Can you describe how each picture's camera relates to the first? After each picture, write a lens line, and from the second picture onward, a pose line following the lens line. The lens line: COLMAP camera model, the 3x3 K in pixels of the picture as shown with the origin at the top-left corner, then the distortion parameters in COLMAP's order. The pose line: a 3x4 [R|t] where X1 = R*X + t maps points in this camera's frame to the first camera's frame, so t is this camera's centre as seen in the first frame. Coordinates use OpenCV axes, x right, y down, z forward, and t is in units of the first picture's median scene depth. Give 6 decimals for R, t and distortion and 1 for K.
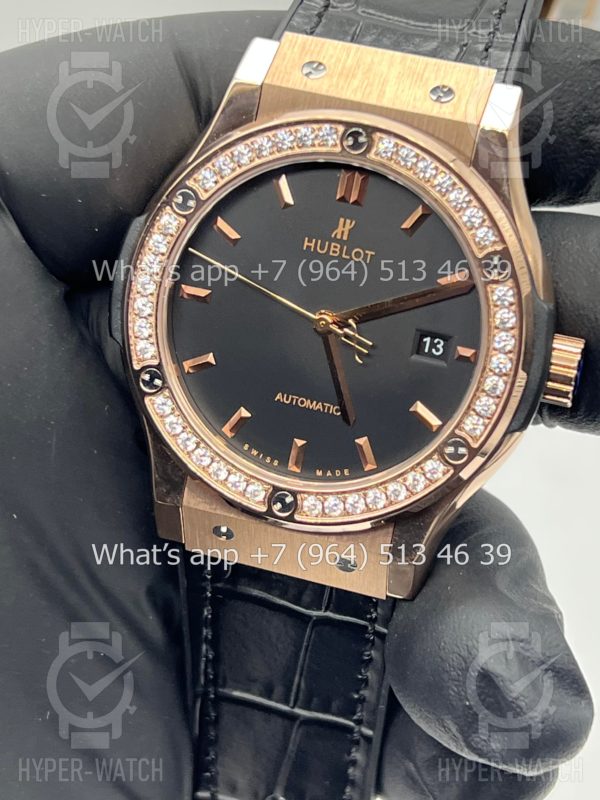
lens RADIAL K [[1783.8, 0, 300.0], [0, 1783.8, 400.0], [0, 0, 1]] dist [0.011336, 0.175609]
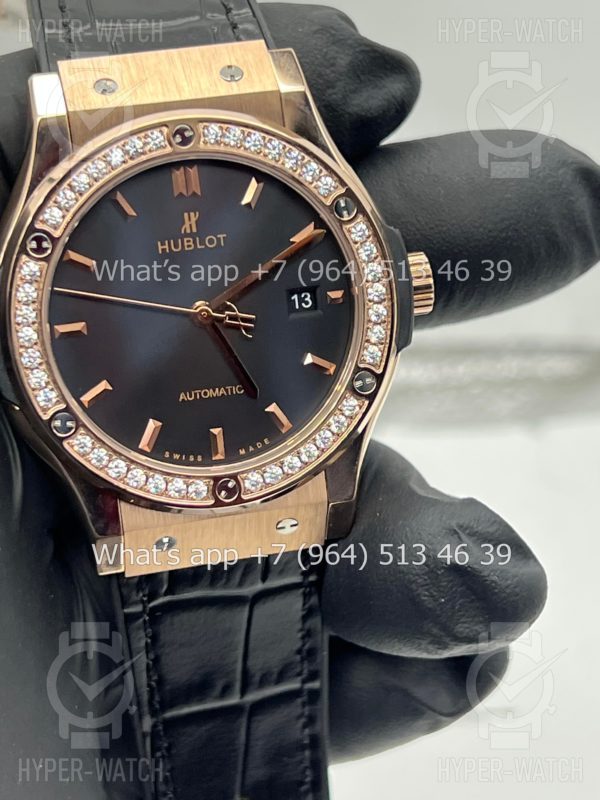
lens RADIAL K [[1783.8, 0, 300.0], [0, 1783.8, 400.0], [0, 0, 1]] dist [0.011336, 0.175609]
pose [[0.858304, -0.338904, 0.385301, -0.357440], [0.346929, 0.936508, 0.050910, -0.029359], [-0.378092, 0.089976, 0.921385, 0.022136]]
